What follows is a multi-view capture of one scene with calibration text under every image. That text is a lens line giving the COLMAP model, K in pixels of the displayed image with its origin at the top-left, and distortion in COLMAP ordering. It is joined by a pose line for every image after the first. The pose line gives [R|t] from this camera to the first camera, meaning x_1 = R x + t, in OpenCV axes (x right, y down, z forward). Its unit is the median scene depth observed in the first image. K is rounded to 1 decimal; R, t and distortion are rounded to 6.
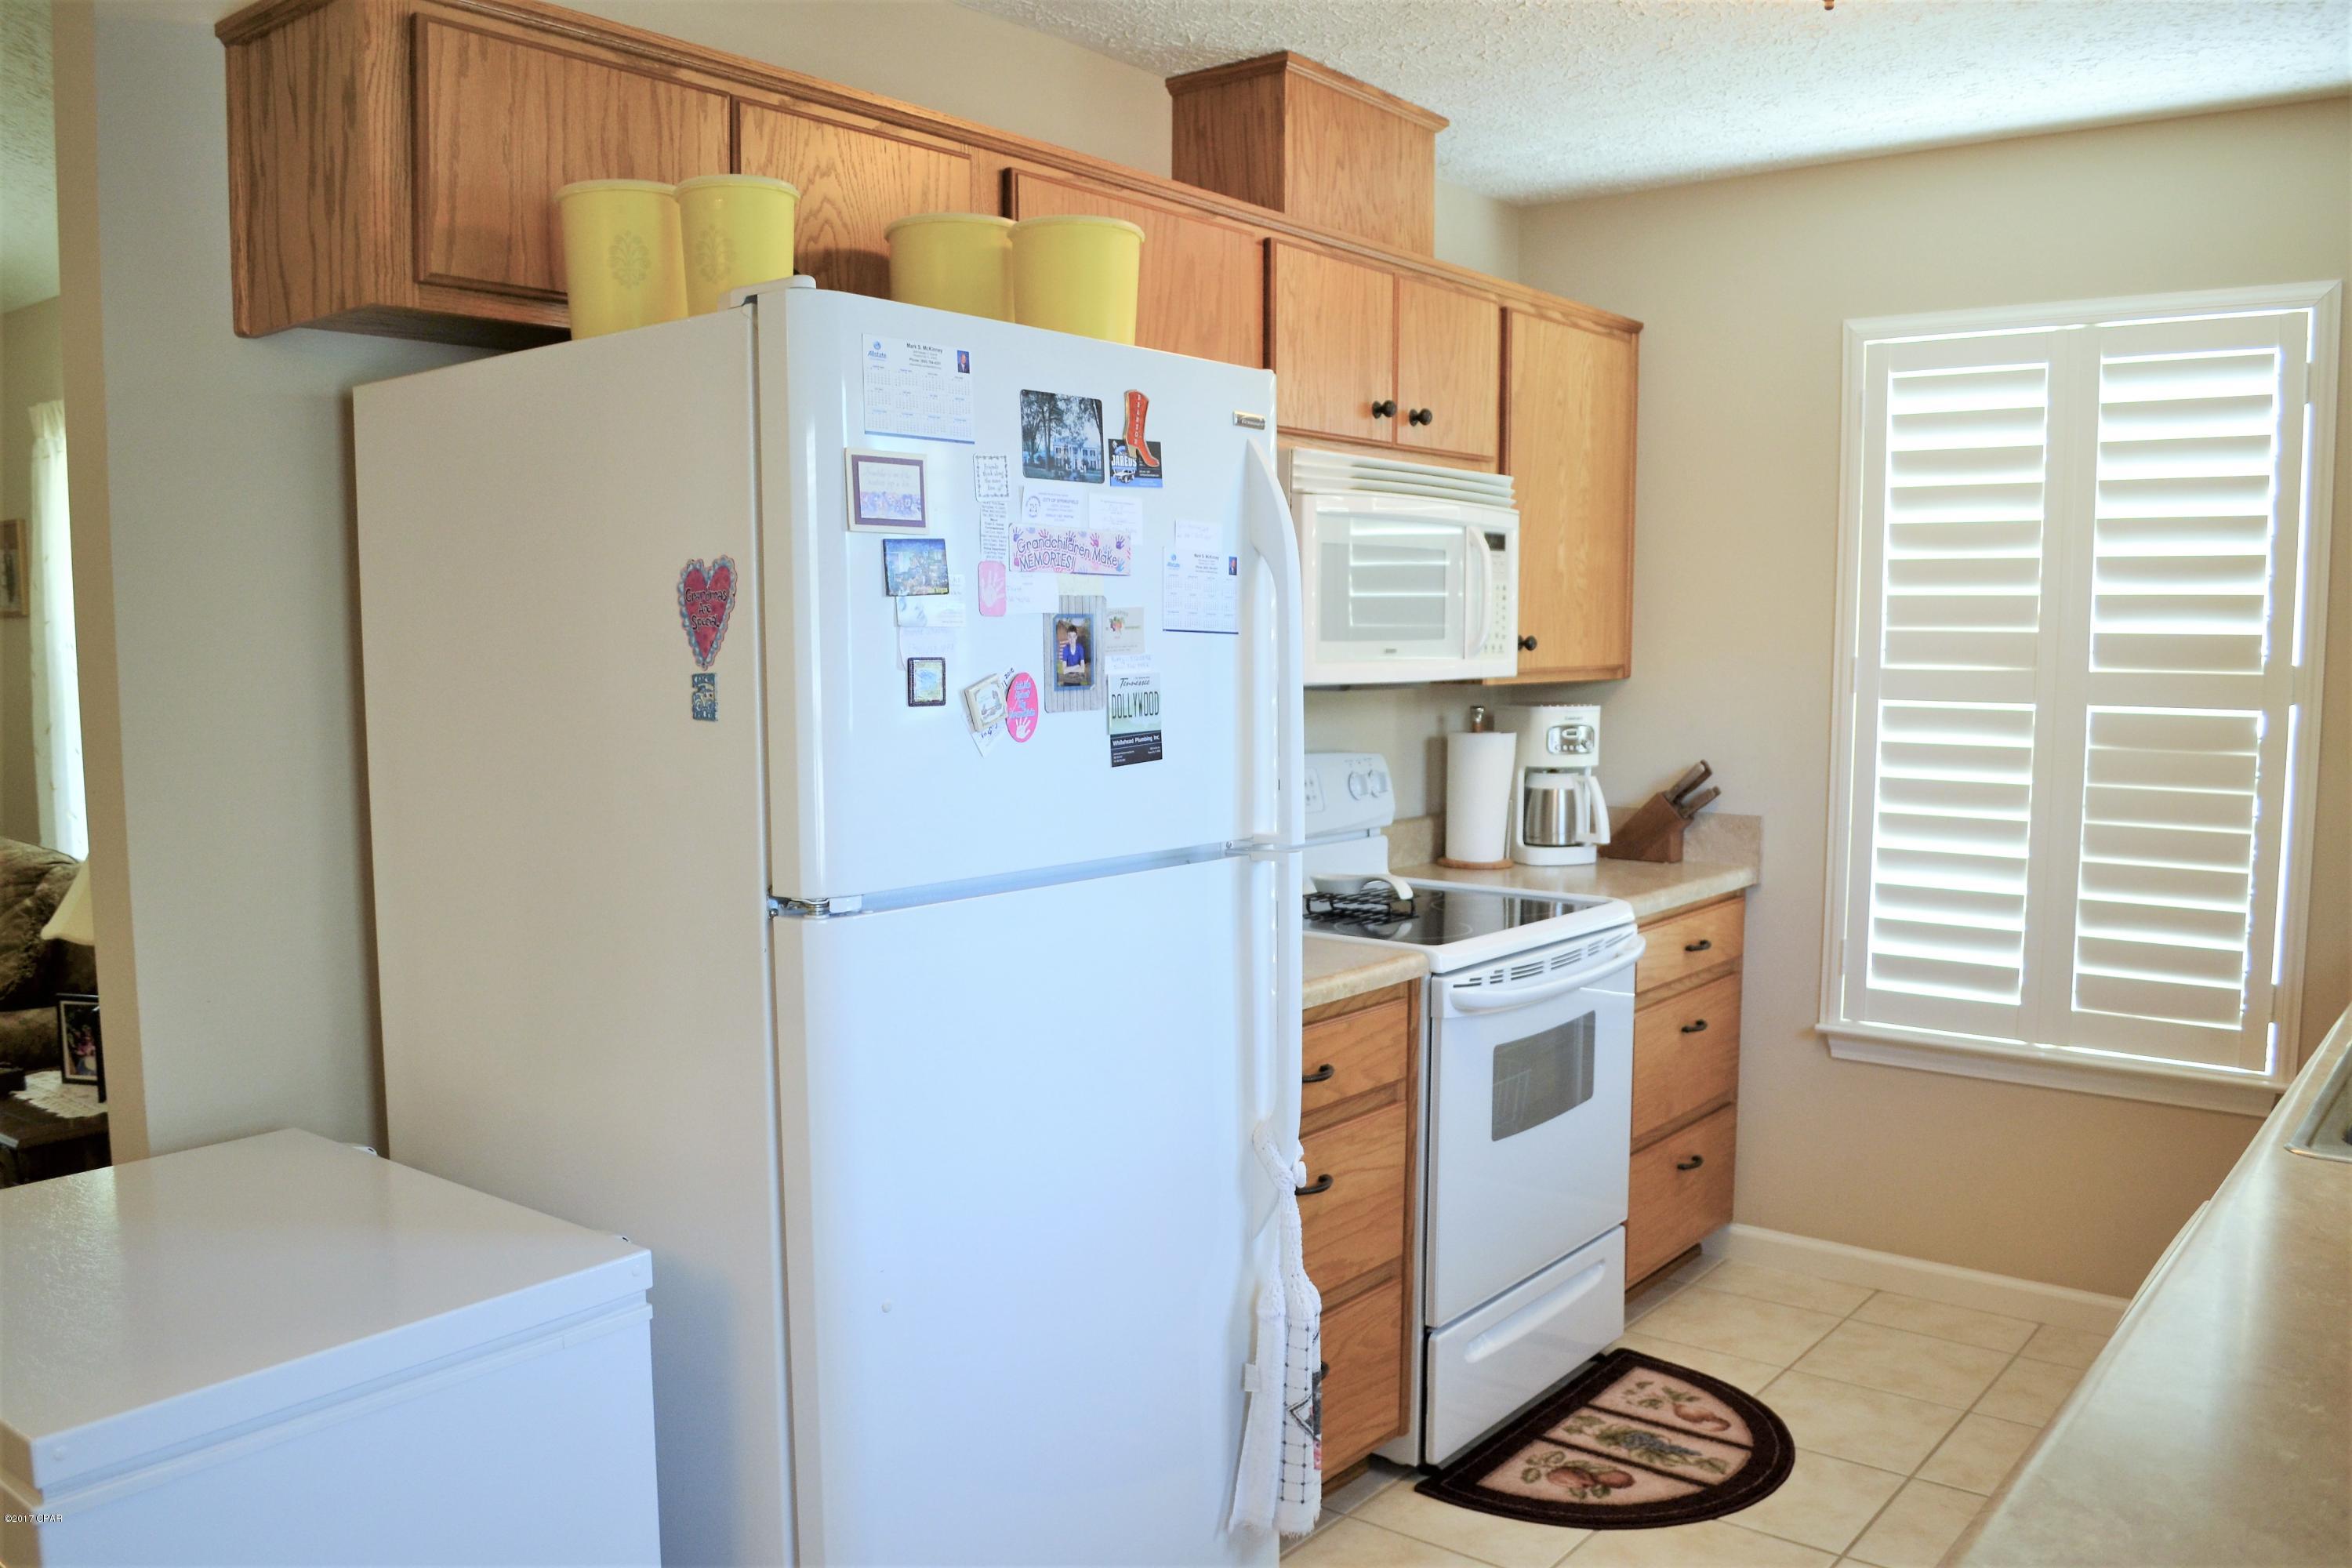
lens RADIAL K [[1889.9, 0, 1168.2], [0, 1889.9, 823.7], [0, 0, 1]] dist [-0.083695, 0.011499]
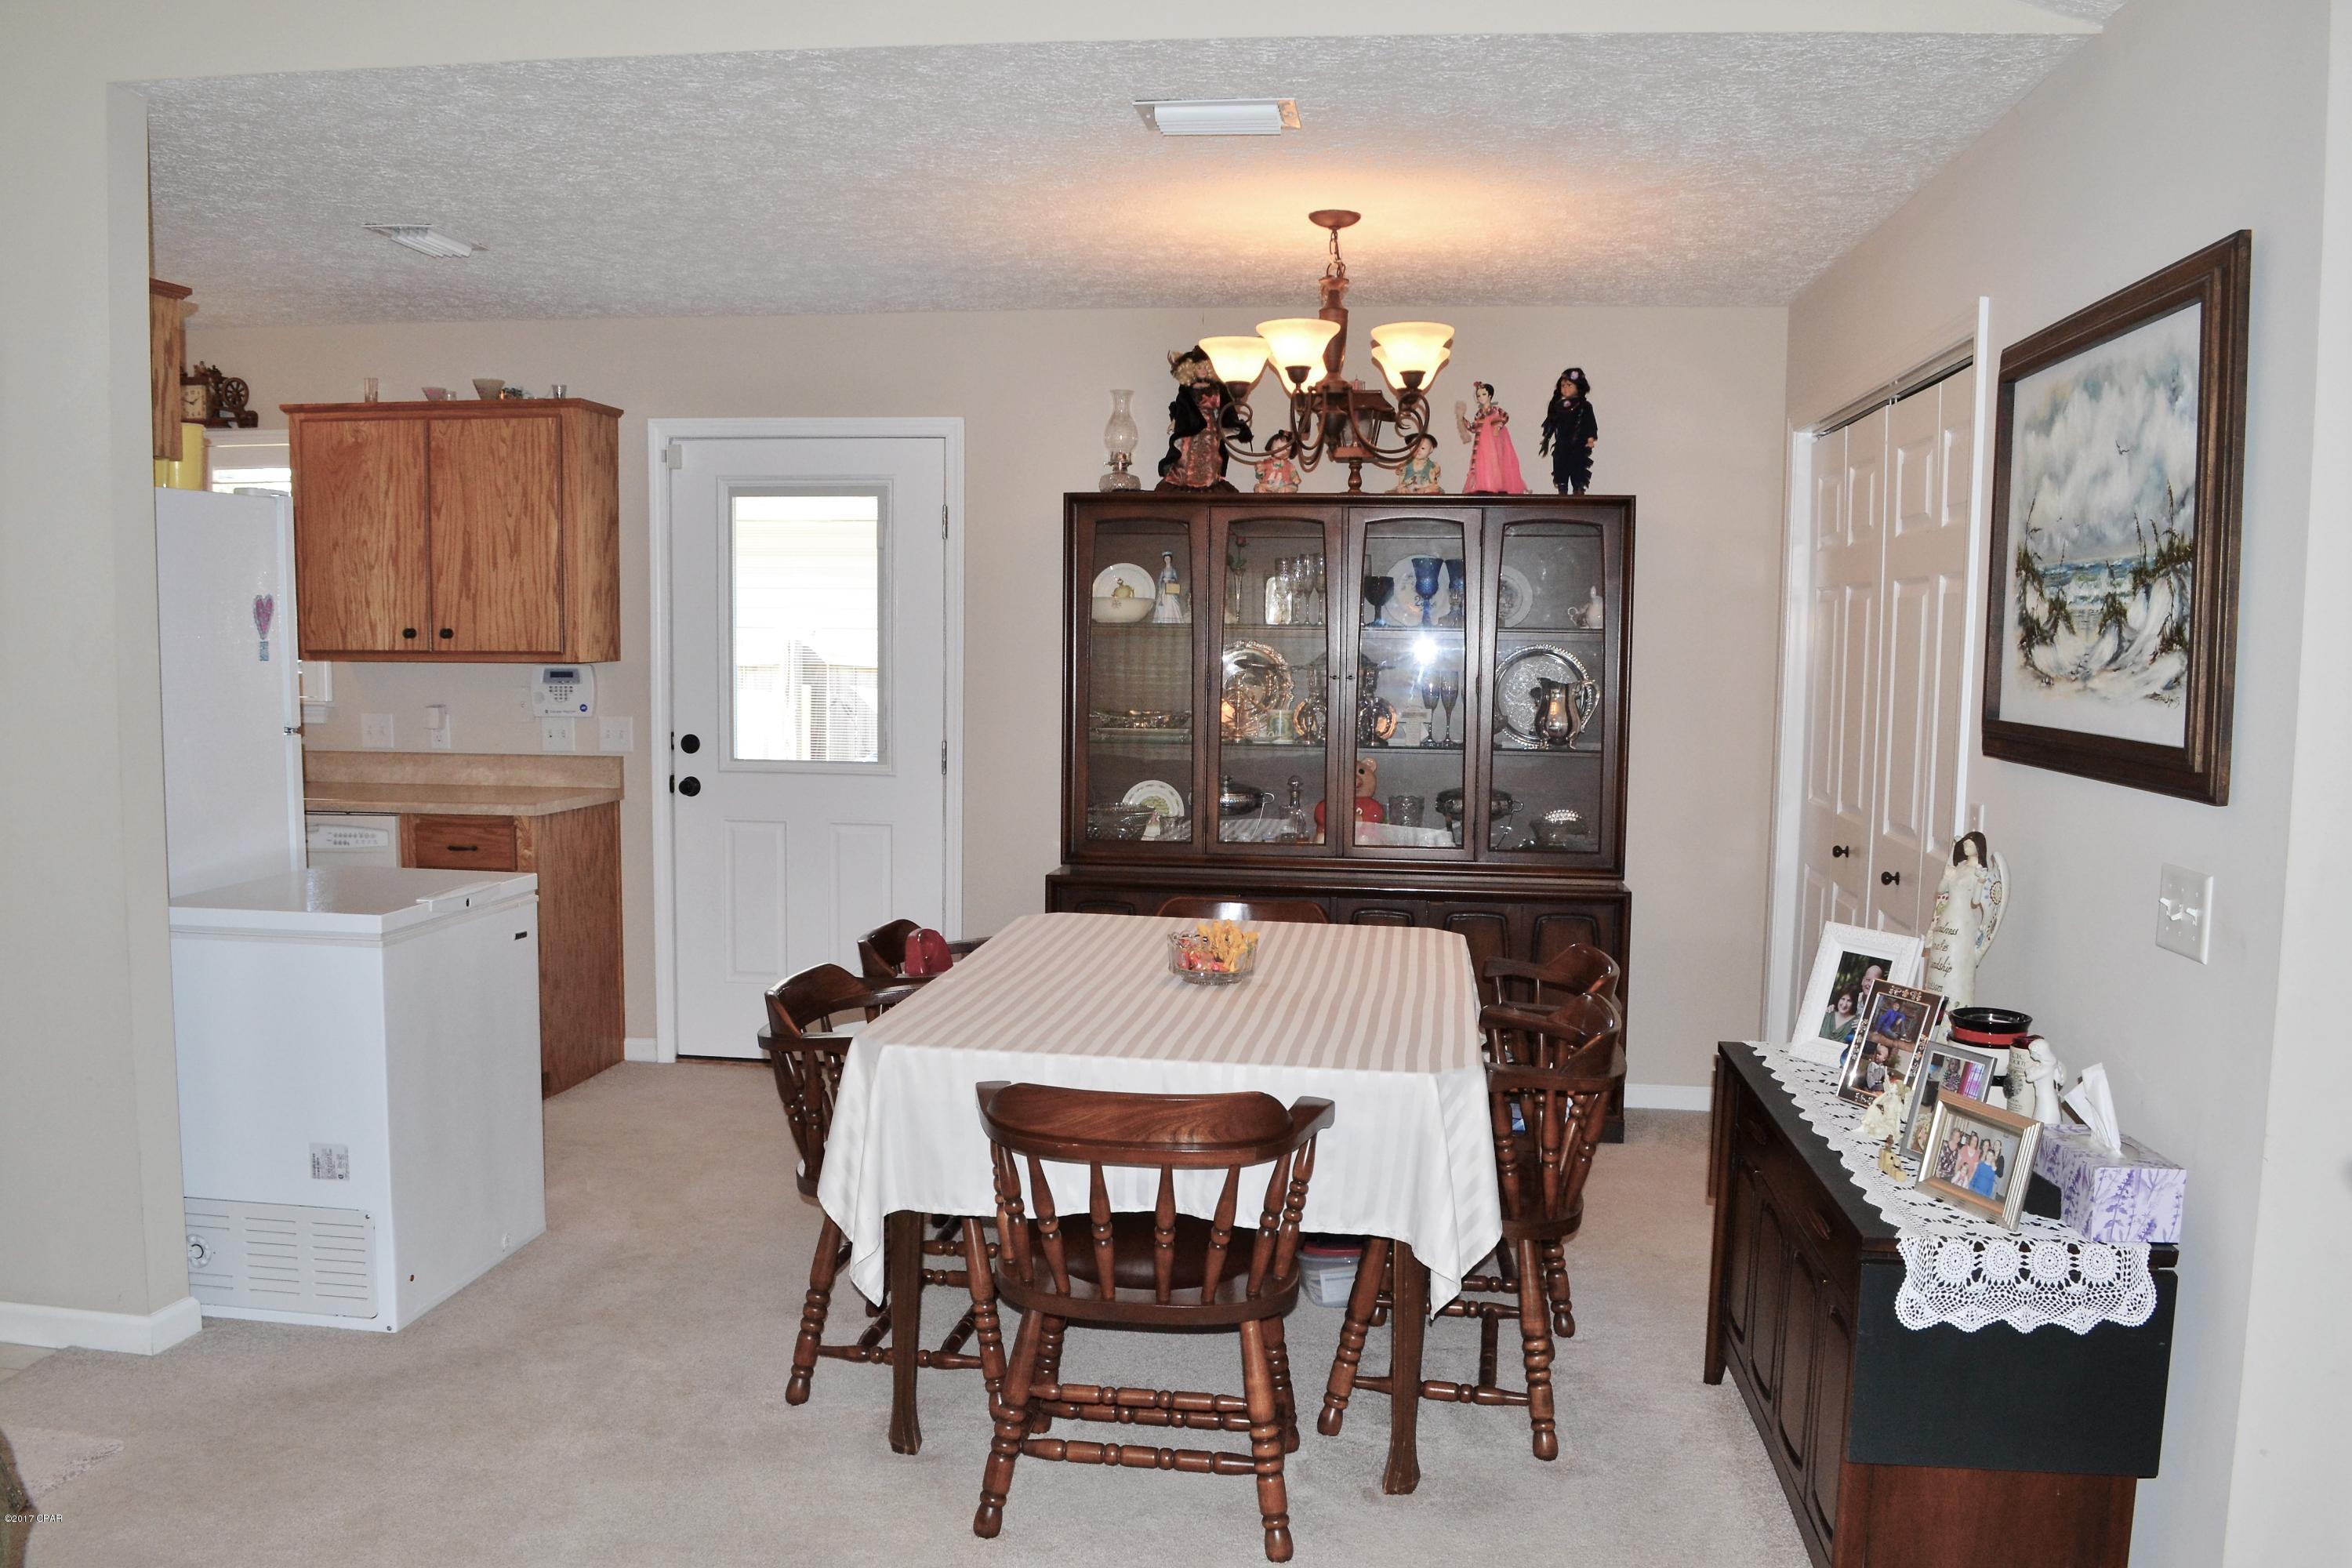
lens RADIAL K [[1889.9, 0, 1168.2], [0, 1889.9, 823.7], [0, 0, 1]] dist [-0.083695, 0.011499]
pose [[-0.513666, -0.091749, 0.853071, -1.445550], [0.077415, 0.985254, 0.152581, -0.060642], [-0.854491, 0.144416, -0.498989, 0.605917]]
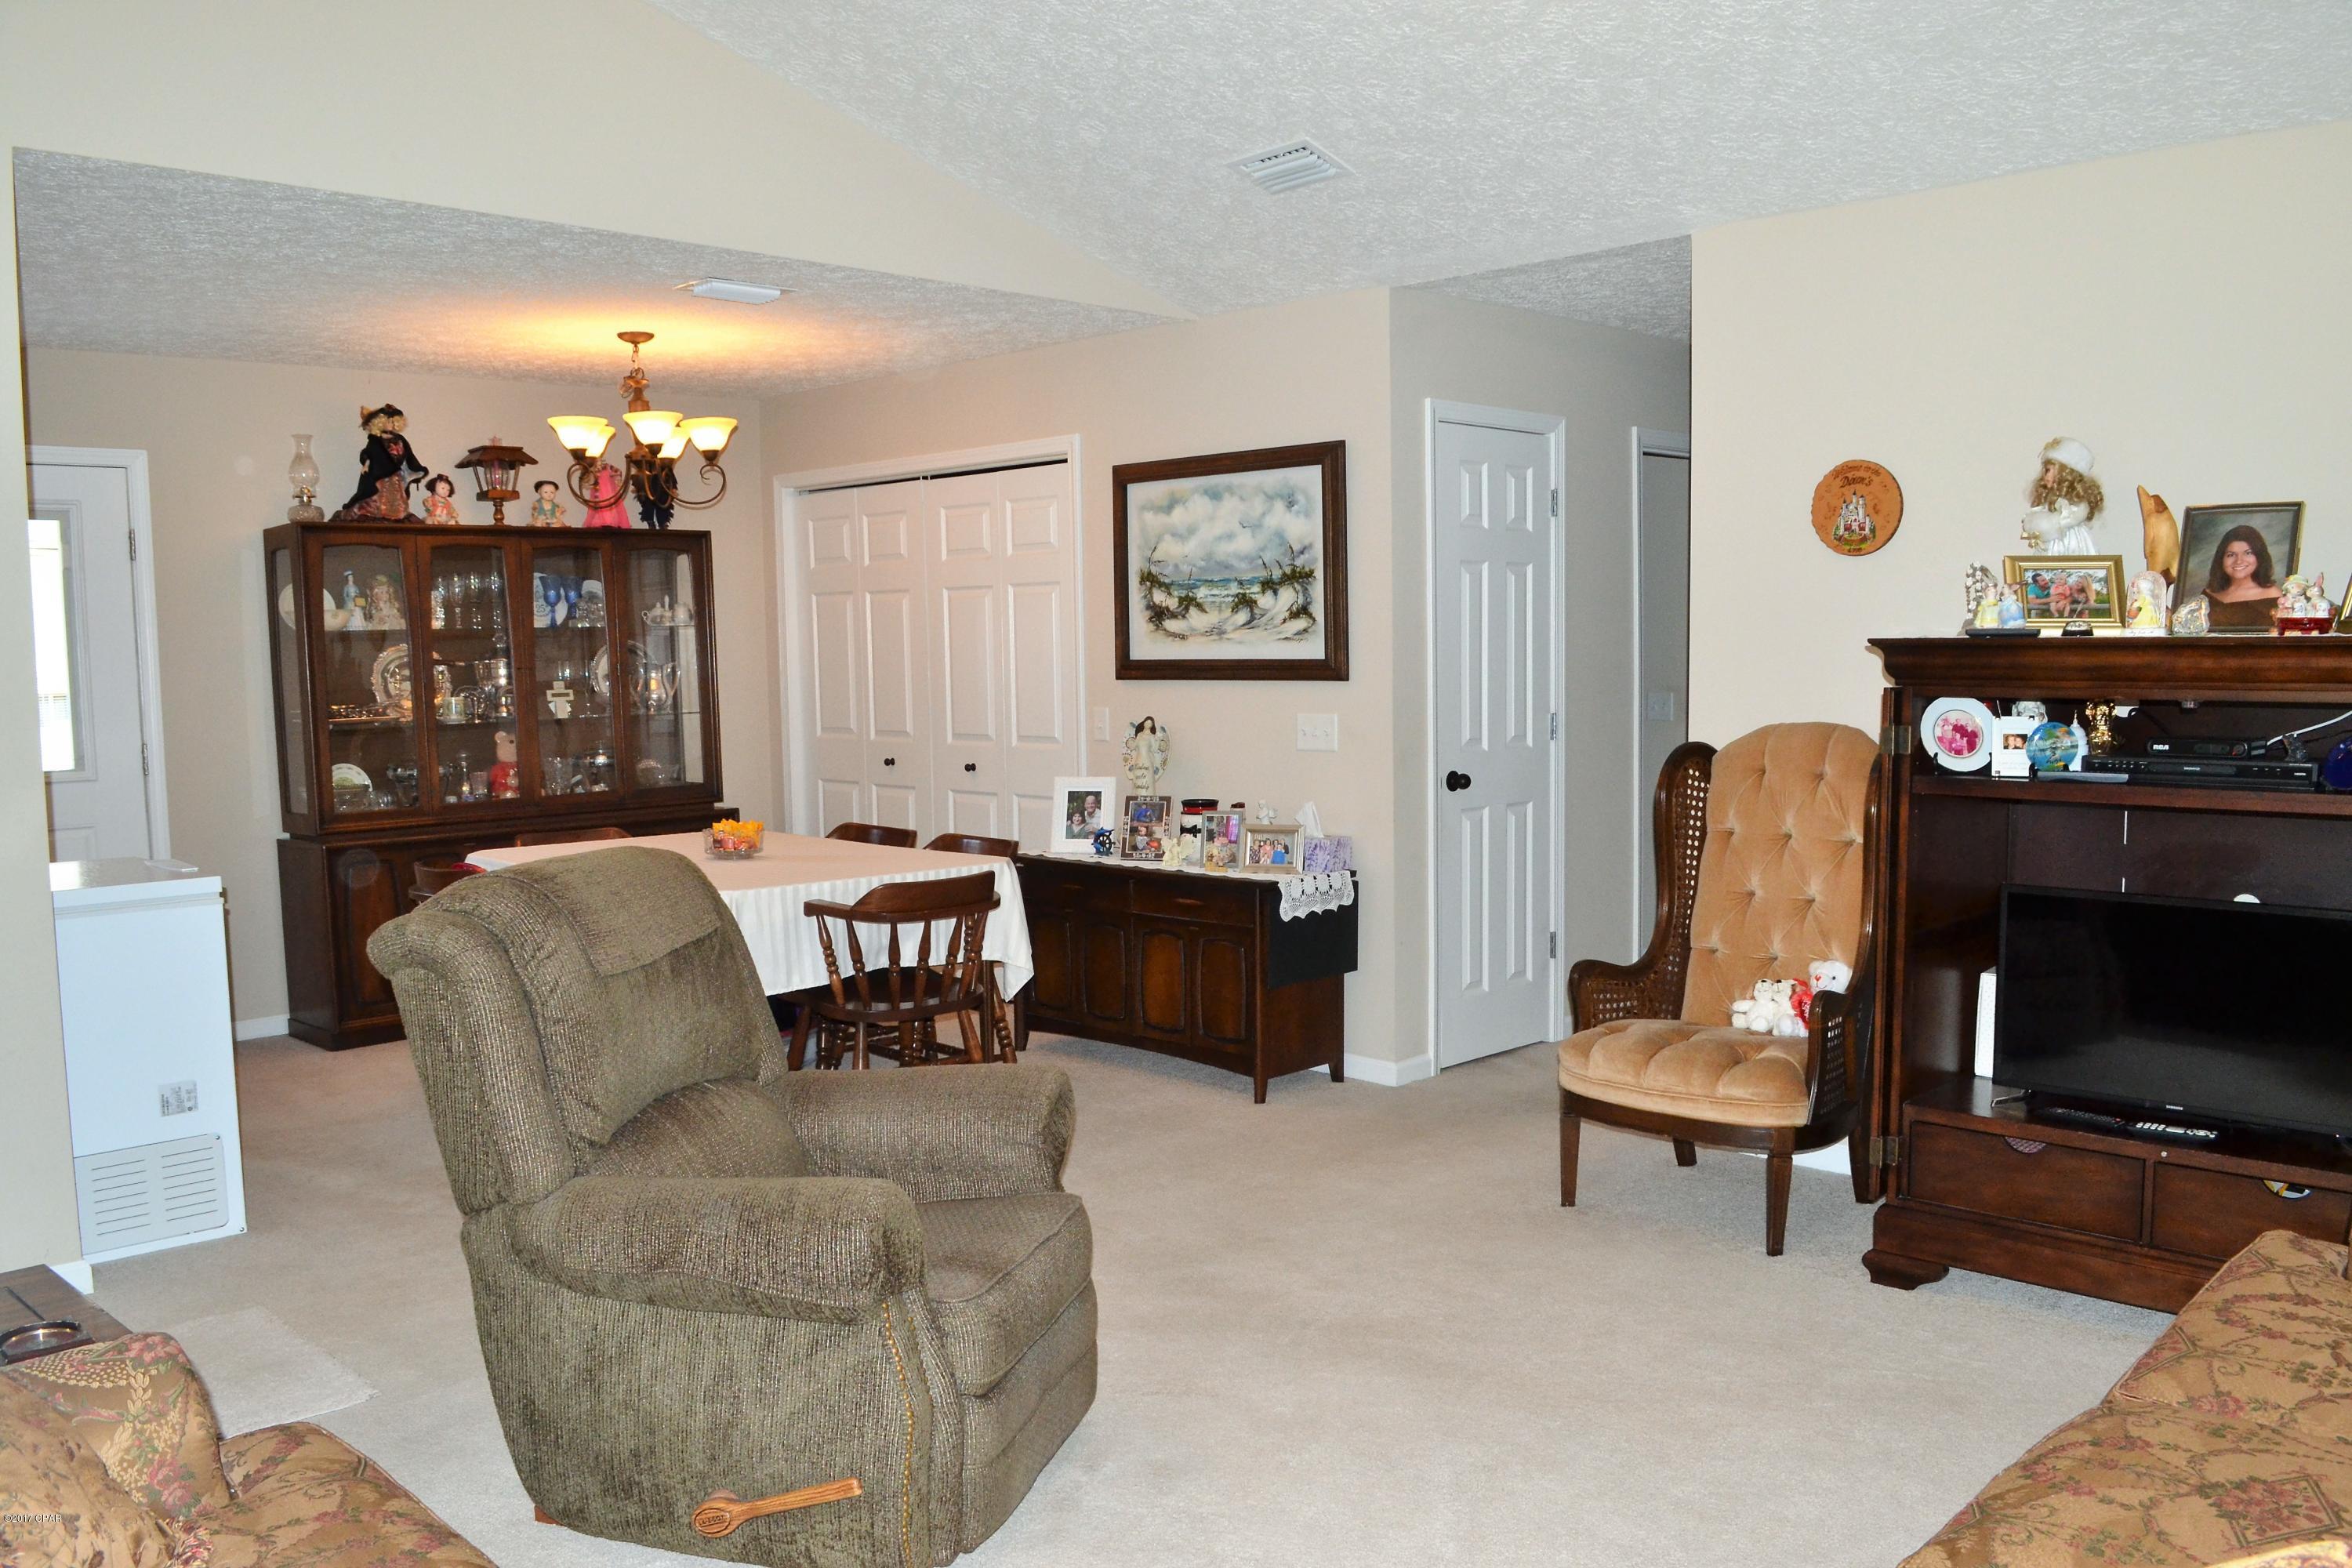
lens RADIAL K [[1876.5, 0, 1169.1], [0, 1876.5, 826.4], [0, 0, 1]] dist [-0.083907, 0.007543]
pose [[-0.992590, 0.005419, 0.121391, -1.118602], [0.029943, 0.979106, 0.201132, -0.140889], [-0.117765, 0.203276, -0.972013, 1.540721]]
